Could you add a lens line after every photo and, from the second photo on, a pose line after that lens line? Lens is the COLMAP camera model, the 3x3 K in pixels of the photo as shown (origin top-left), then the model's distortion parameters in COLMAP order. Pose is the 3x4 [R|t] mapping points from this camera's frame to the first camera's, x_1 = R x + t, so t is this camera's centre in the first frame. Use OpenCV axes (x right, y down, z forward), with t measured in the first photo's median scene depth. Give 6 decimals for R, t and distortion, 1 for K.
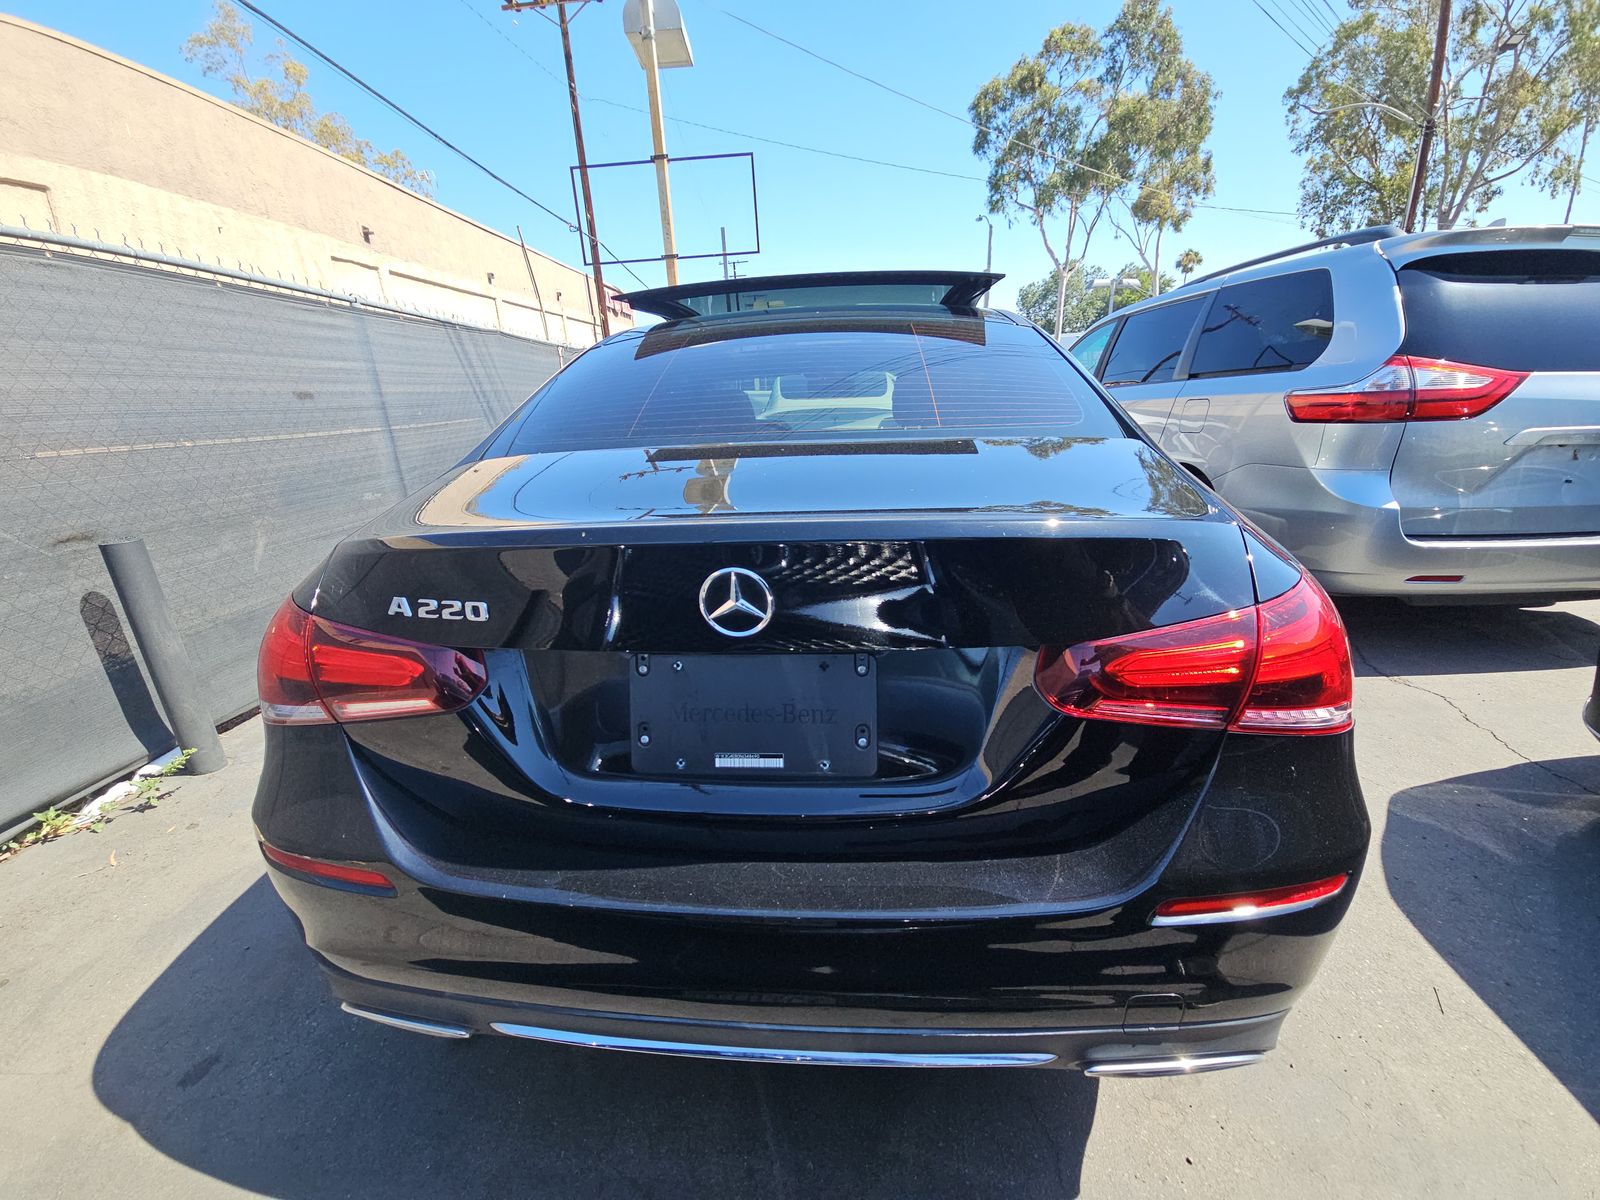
lens RADIAL K [[644.4, 0, 794.7], [0, 644.4, 576.4], [0, 0, 1]] dist [0.075485, -0.037448]
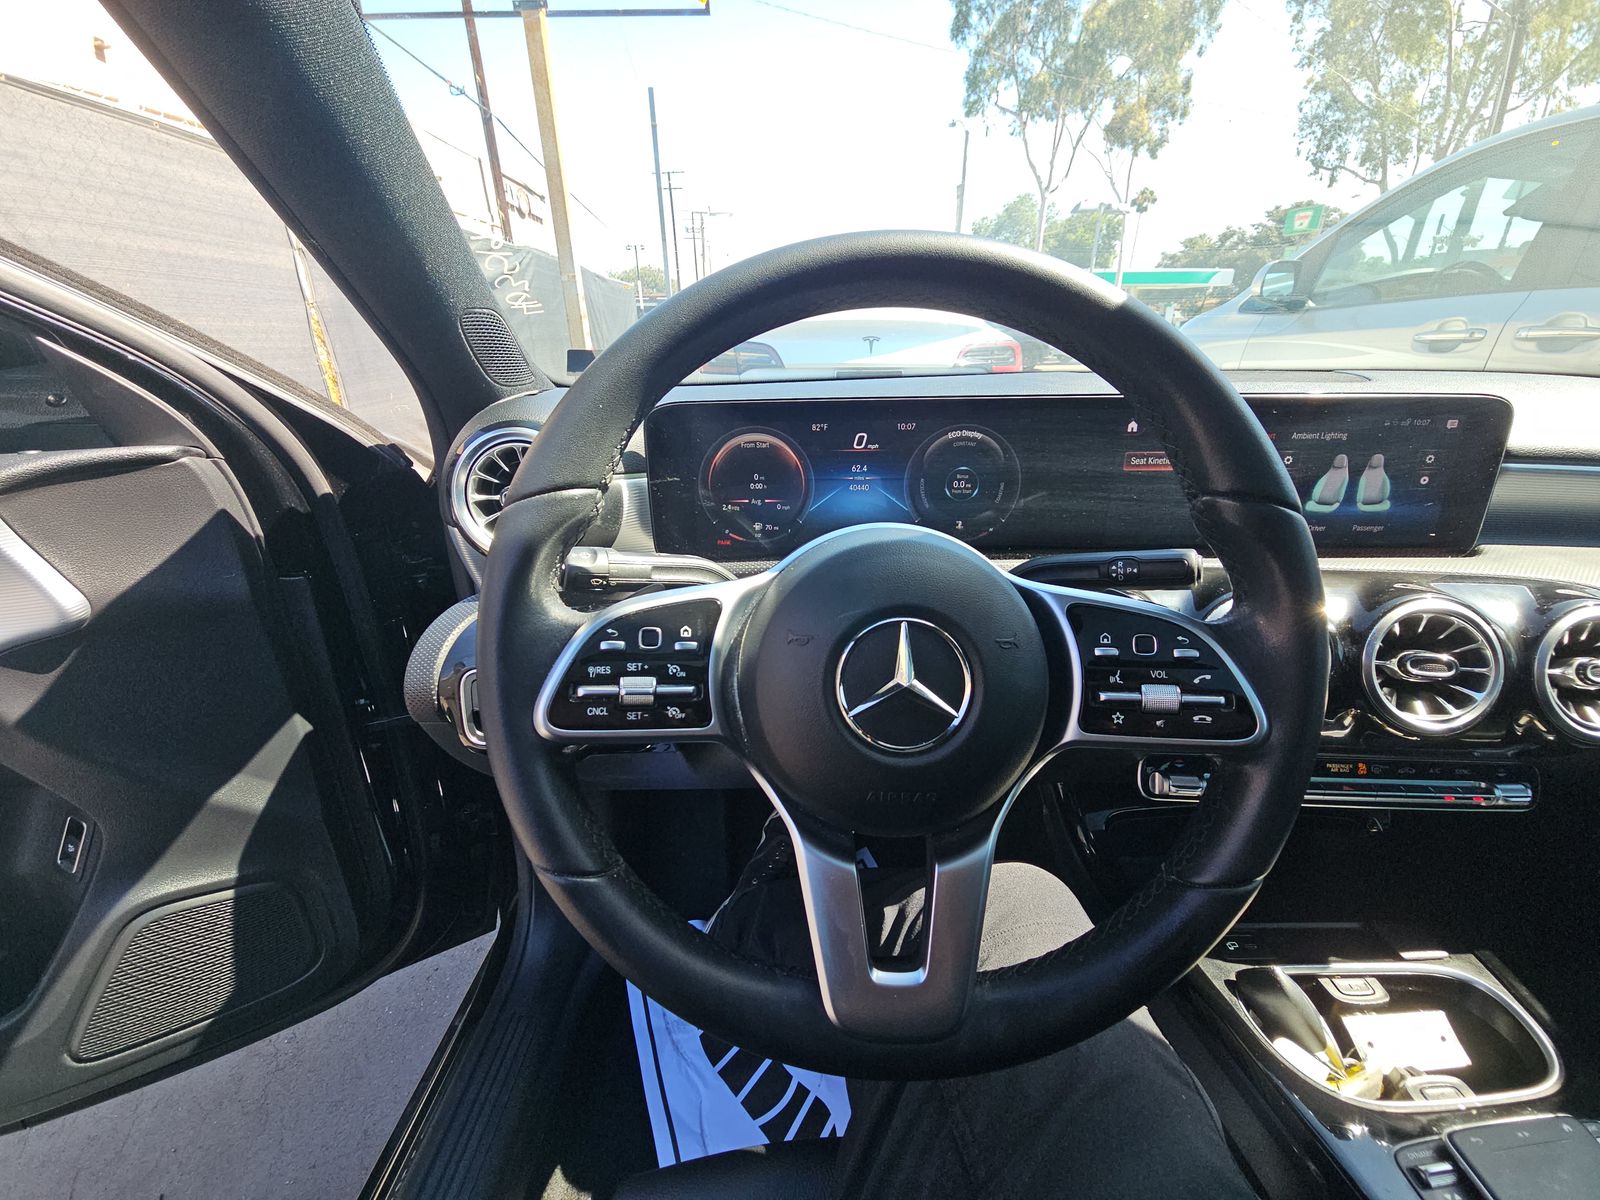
lens RADIAL K [[644.4, 0, 794.7], [0, 644.4, 576.4], [0, 0, 1]] dist [0.075485, -0.037448]
pose [[0.995863, -0.000410, 0.090866, -0.007829], [-0.007545, 0.996163, 0.087186, -0.024593], [-0.090553, -0.087511, 0.992039, 0.108090]]
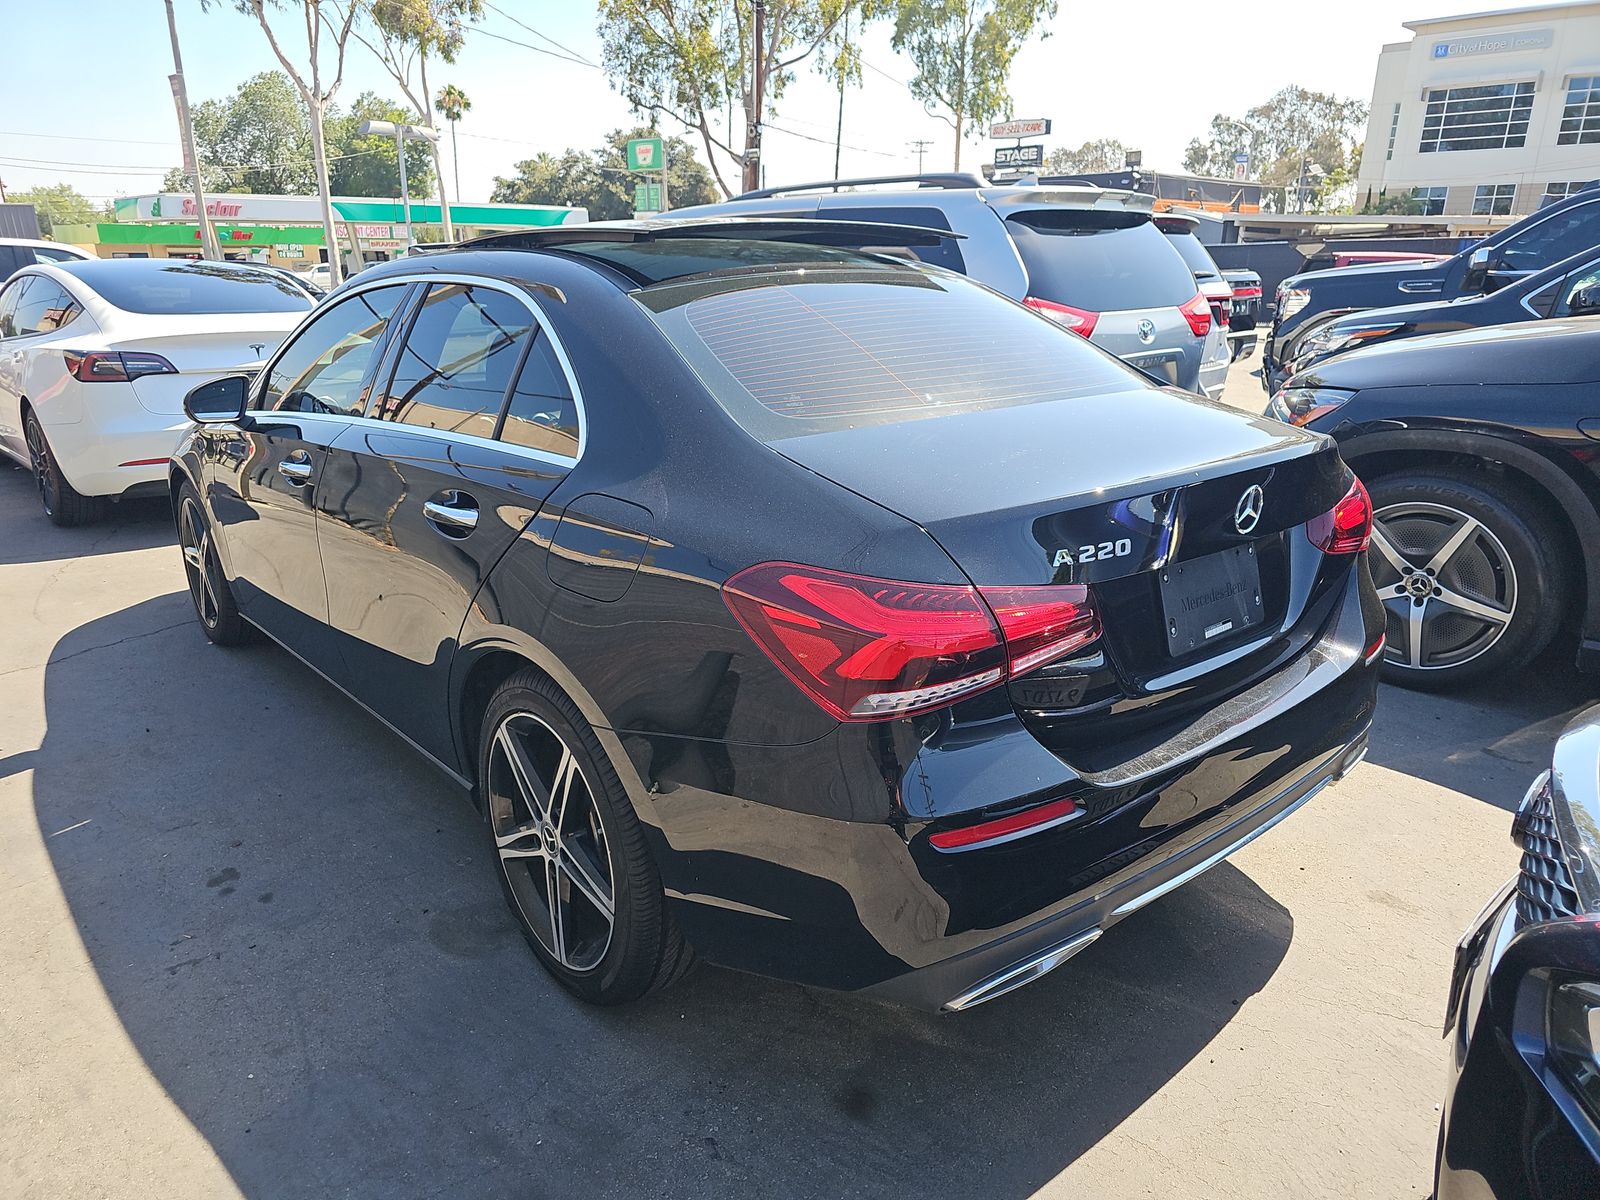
lens RADIAL K [[1112.0, 0, 794.3], [0, 1112.0, 549.9], [0, 0, 1]] dist [0.044496, -0.024200]
pose [[0.701062, -0.149757, 0.697198, -0.067030], [0.181591, 0.982960, 0.028541, -0.003286], [-0.689592, 0.106595, 0.716311, -0.003098]]
